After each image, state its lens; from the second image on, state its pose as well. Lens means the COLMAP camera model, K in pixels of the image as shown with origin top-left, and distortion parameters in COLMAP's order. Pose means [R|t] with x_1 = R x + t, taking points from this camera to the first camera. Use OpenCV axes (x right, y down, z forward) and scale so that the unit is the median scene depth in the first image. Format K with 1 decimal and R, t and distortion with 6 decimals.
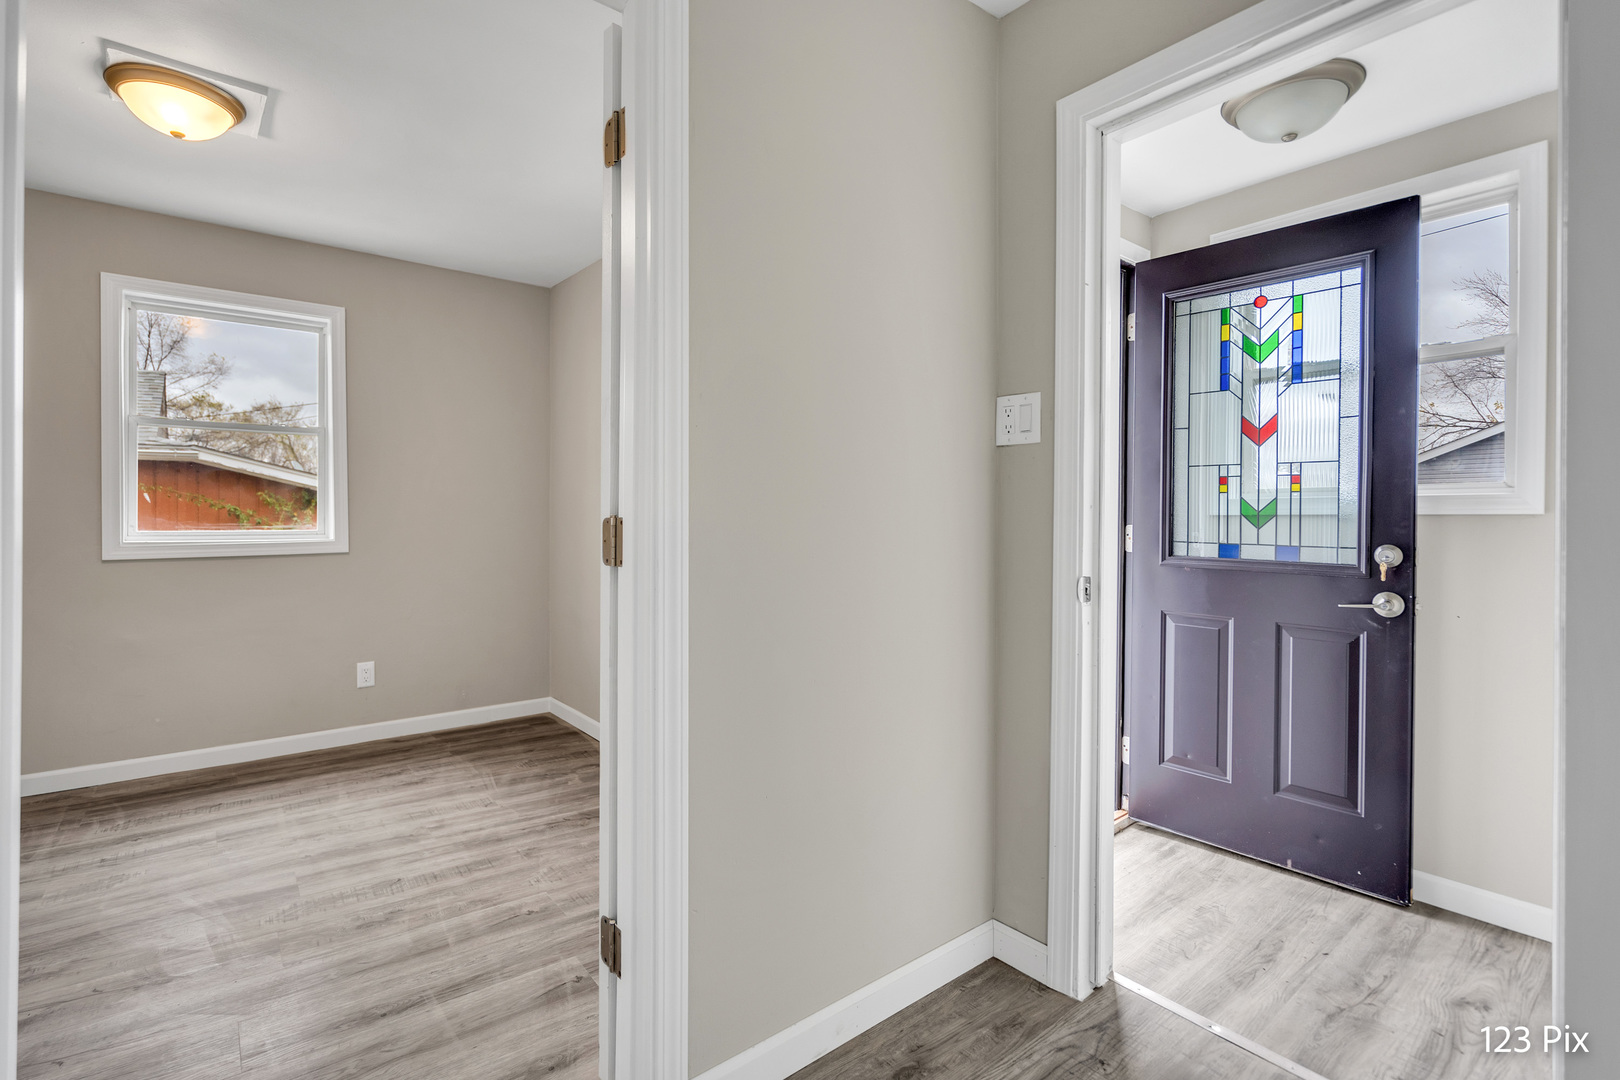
lens RADIAL K [[752.5, 0, 808.5], [0, 752.5, 520.6], [0, 0, 1]] dist [-0.003512, -0.000784]
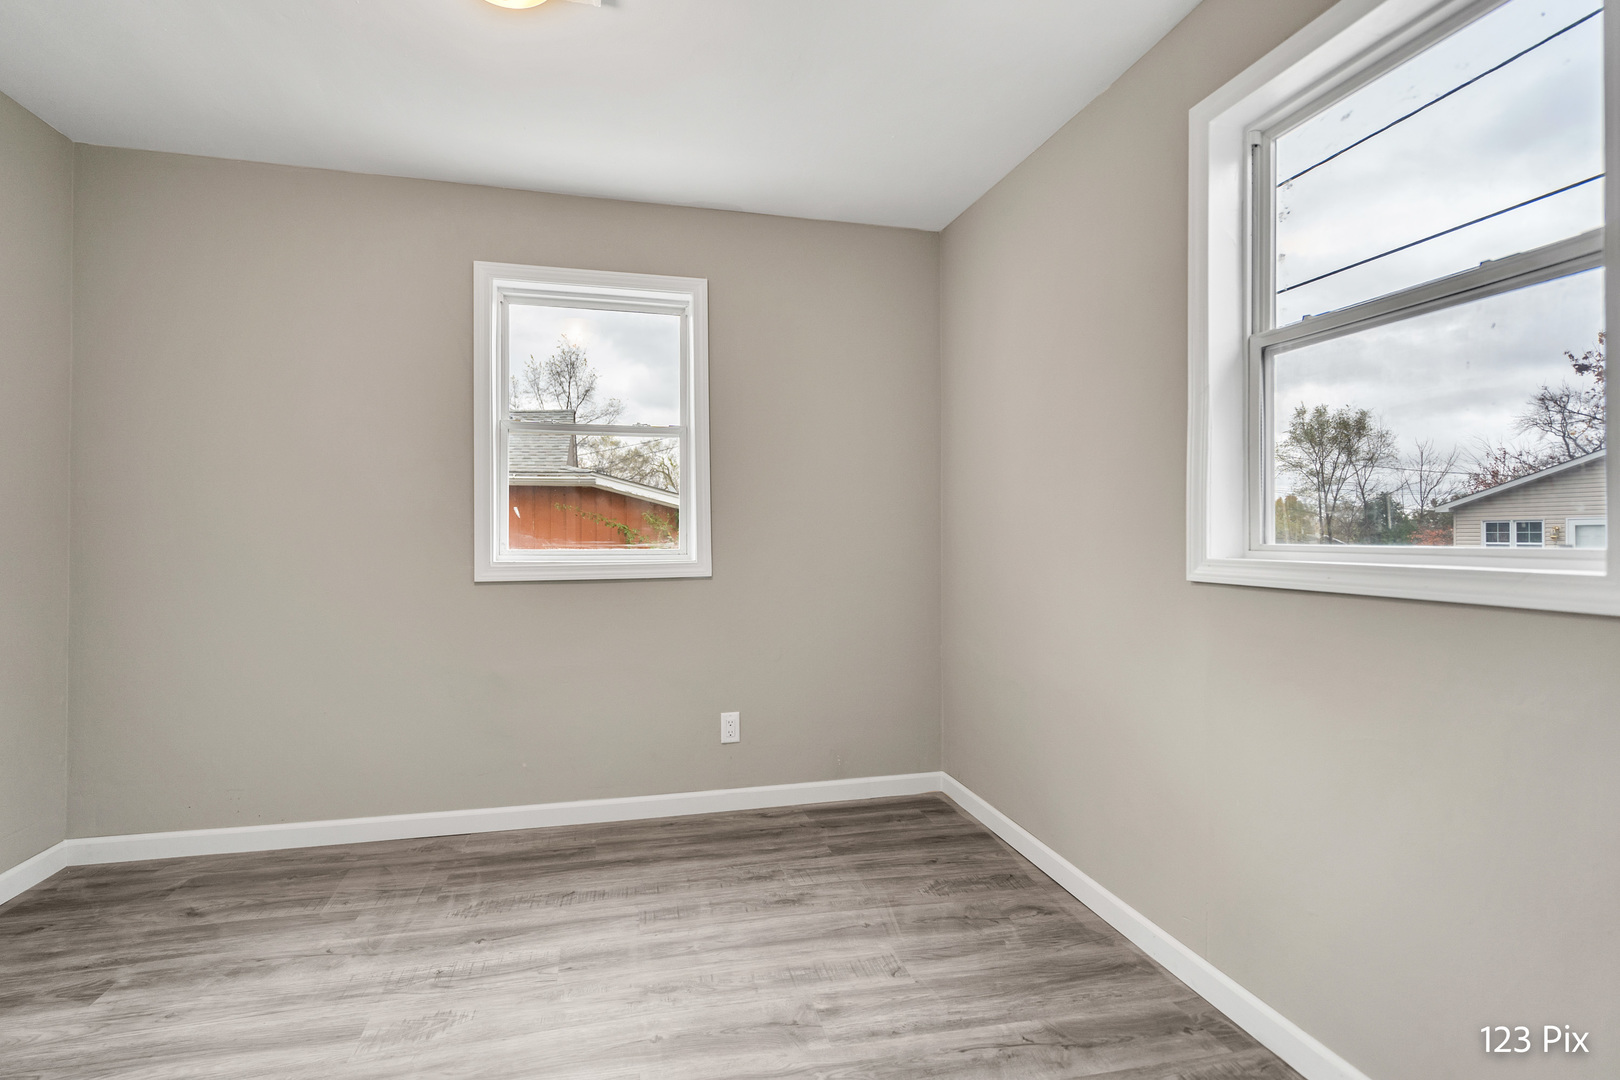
lens RADIAL K [[757.0, 0, 793.2], [0, 757.0, 544.9], [0, 0, 1]] dist [-0.001479, 0.000068]
pose [[0.903398, 0.001693, -0.428799, -0.205267], [0.001539, 0.999973, 0.007191, 0.002526], [0.428800, -0.007156, 0.903371, 0.337776]]
